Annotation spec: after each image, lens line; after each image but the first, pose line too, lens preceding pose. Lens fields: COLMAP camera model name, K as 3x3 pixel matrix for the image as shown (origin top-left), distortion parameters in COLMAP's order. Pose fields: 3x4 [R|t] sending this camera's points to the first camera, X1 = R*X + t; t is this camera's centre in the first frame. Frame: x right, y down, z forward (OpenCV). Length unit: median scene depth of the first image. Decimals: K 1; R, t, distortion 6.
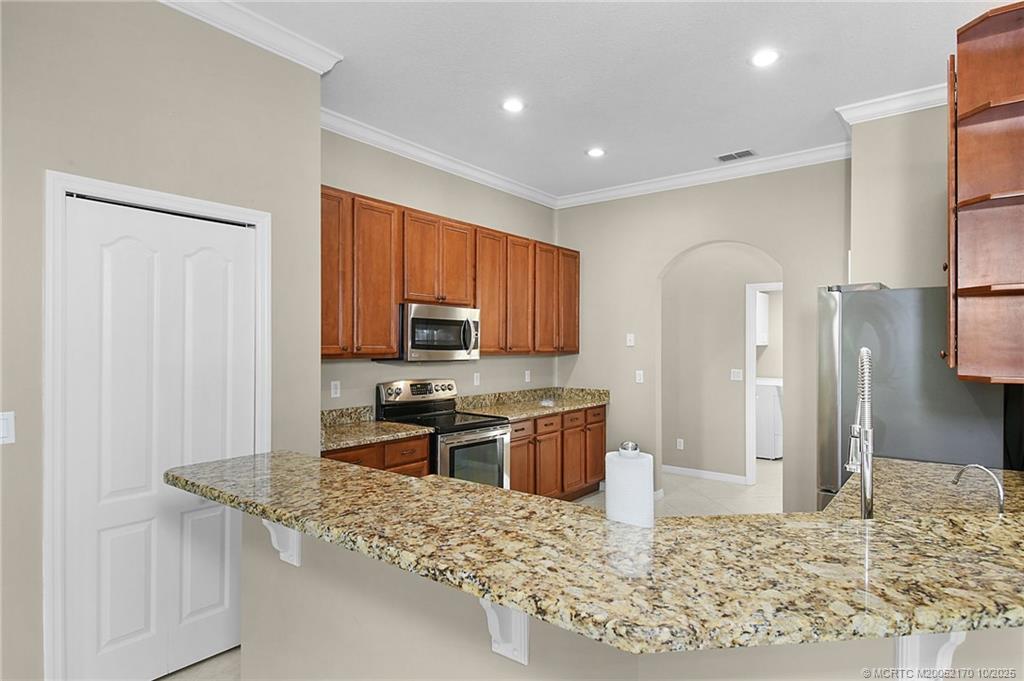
lens RADIAL K [[567.4, 0, 512.0], [0, 567.4, 341.1], [0, 0, 1]] dist [0.023463, -0.000313]
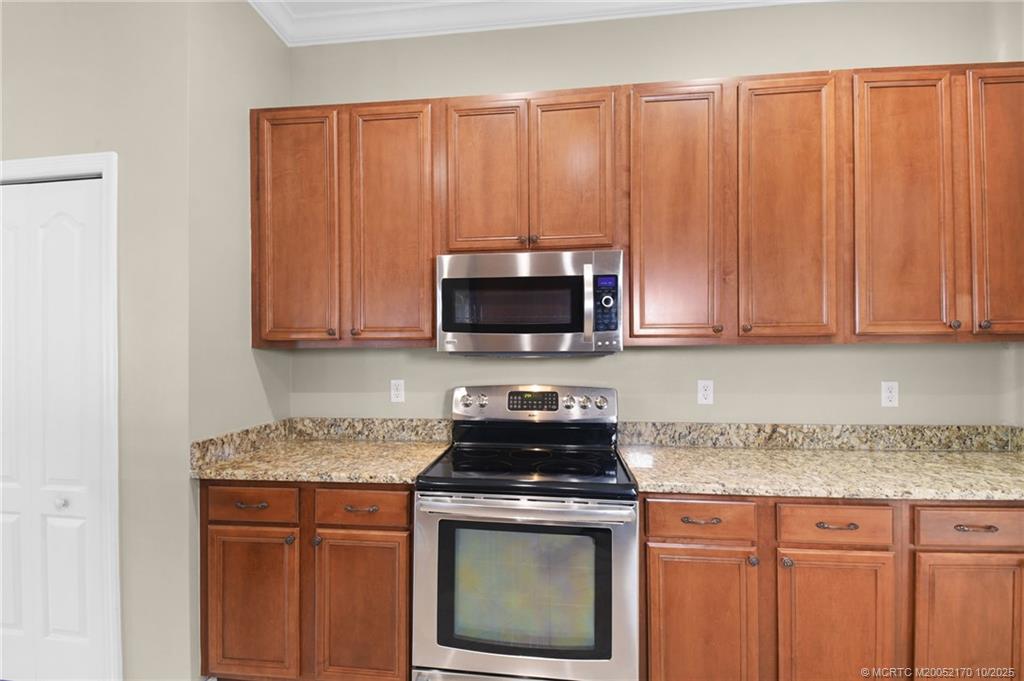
lens RADIAL K [[465.6, 0, 511.4], [0, 465.6, 347.7], [0, 0, 1]] dist [-0.000919, -0.002615]
pose [[0.515640, -0.005706, -0.856786, 0.269031], [0.013147, 0.999913, 0.001253, 0.030078], [0.856705, -0.011910, 0.515670, 0.800729]]
